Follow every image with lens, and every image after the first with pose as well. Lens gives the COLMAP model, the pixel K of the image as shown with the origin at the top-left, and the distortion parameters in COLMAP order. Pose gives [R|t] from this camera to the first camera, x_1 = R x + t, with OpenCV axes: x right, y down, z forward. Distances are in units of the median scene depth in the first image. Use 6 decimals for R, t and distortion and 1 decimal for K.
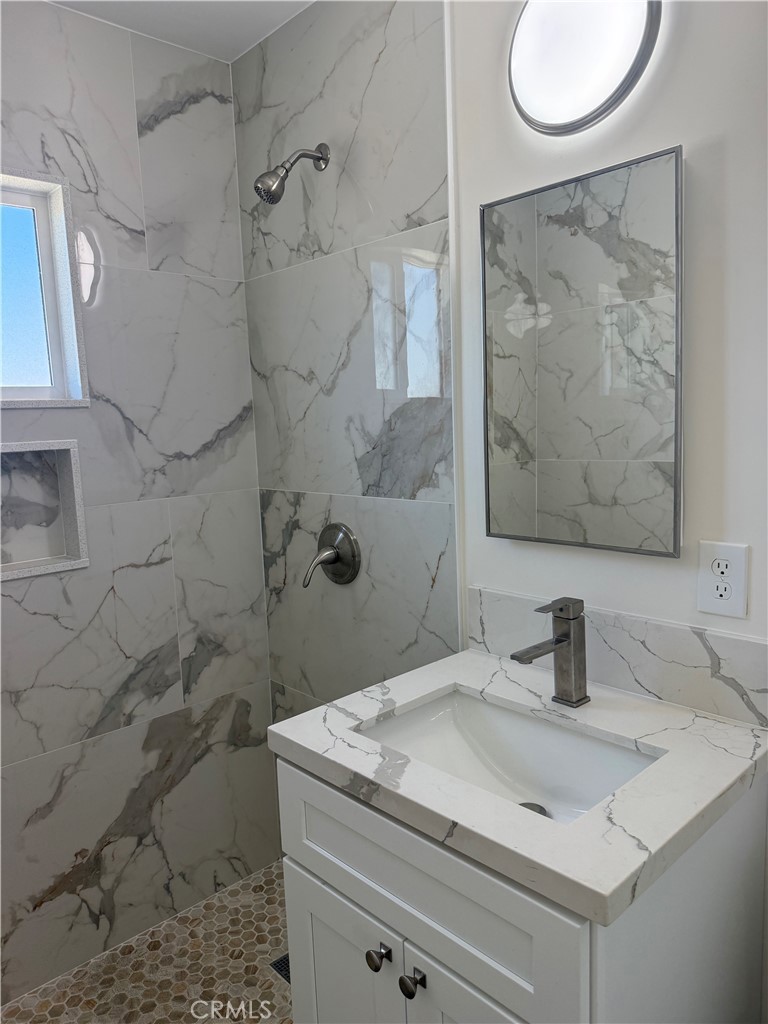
lens RADIAL K [[724.9, 0, 384.0], [0, 724.9, 512.0], [0, 0, 1]] dist [0.073705, -0.120020]
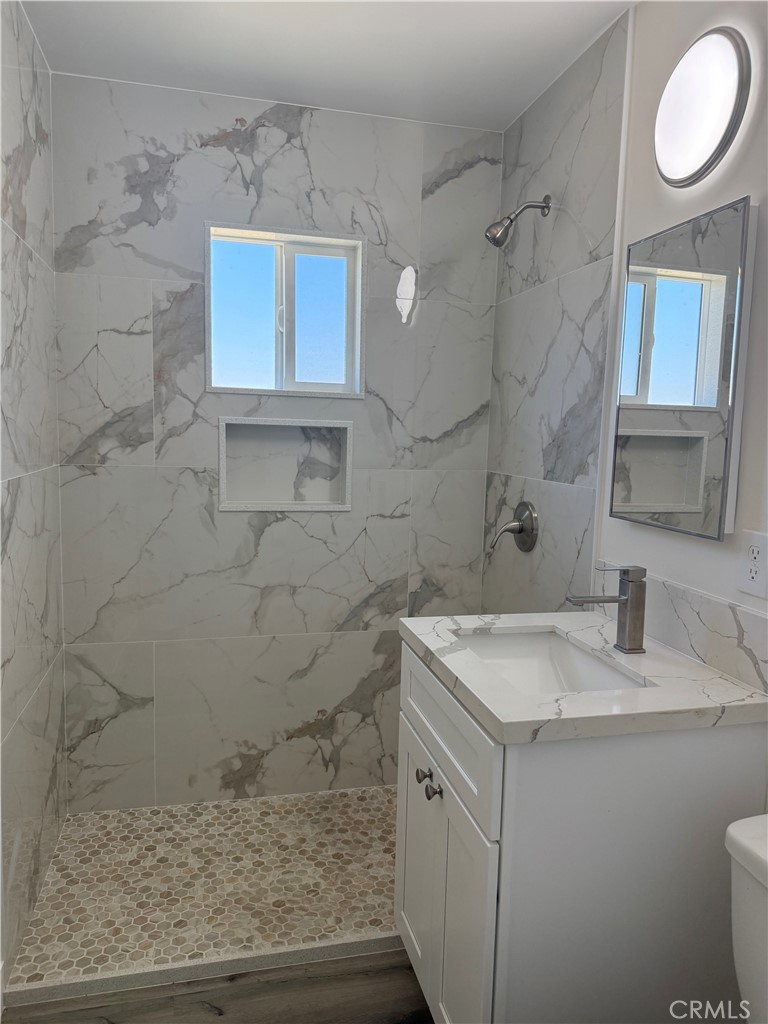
lens RADIAL K [[720.8, 0, 384.0], [0, 720.8, 512.0], [0, 0, 1]] dist [0.142003, -0.265051]
pose [[0.869076, 0.120014, -0.479899, 0.319589], [-0.125585, 0.991869, 0.020618, 0.038748], [0.478471, 0.042349, 0.877081, -0.193289]]
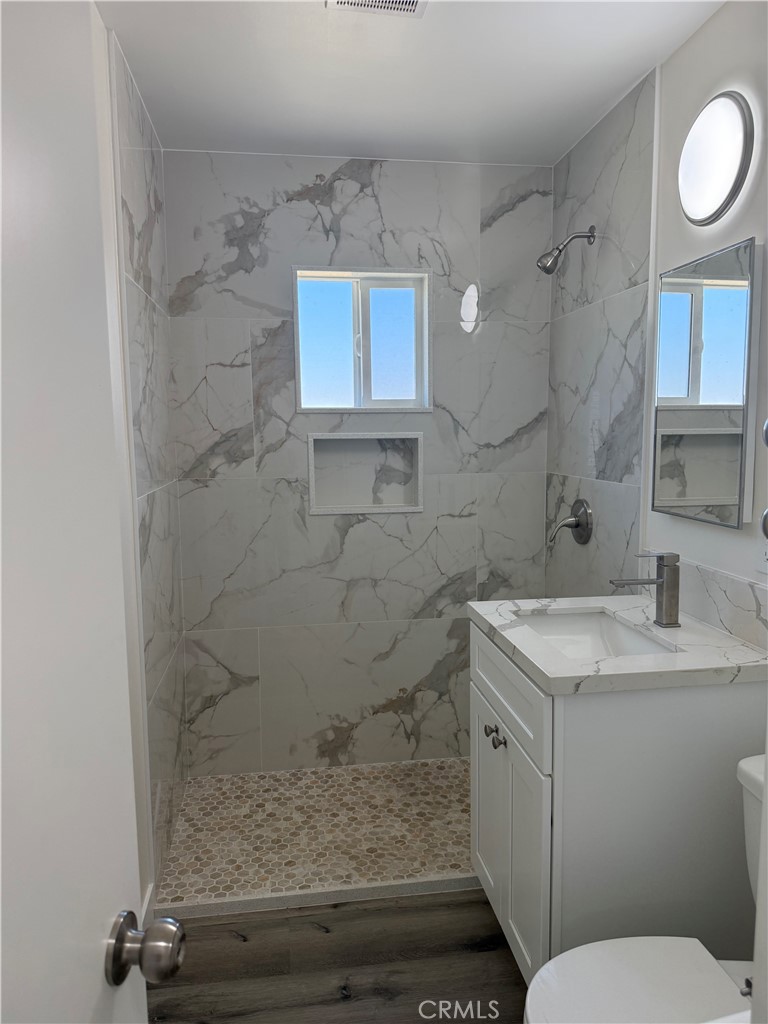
lens RADIAL K [[720.8, 0, 384.0], [0, 720.8, 512.0], [0, 0, 1]] dist [0.142003, -0.265051]
pose [[0.819918, 0.097274, -0.564156, 0.409157], [-0.096751, 0.994828, 0.030919, 0.033861], [0.564246, 0.029232, 0.825089, -0.343220]]
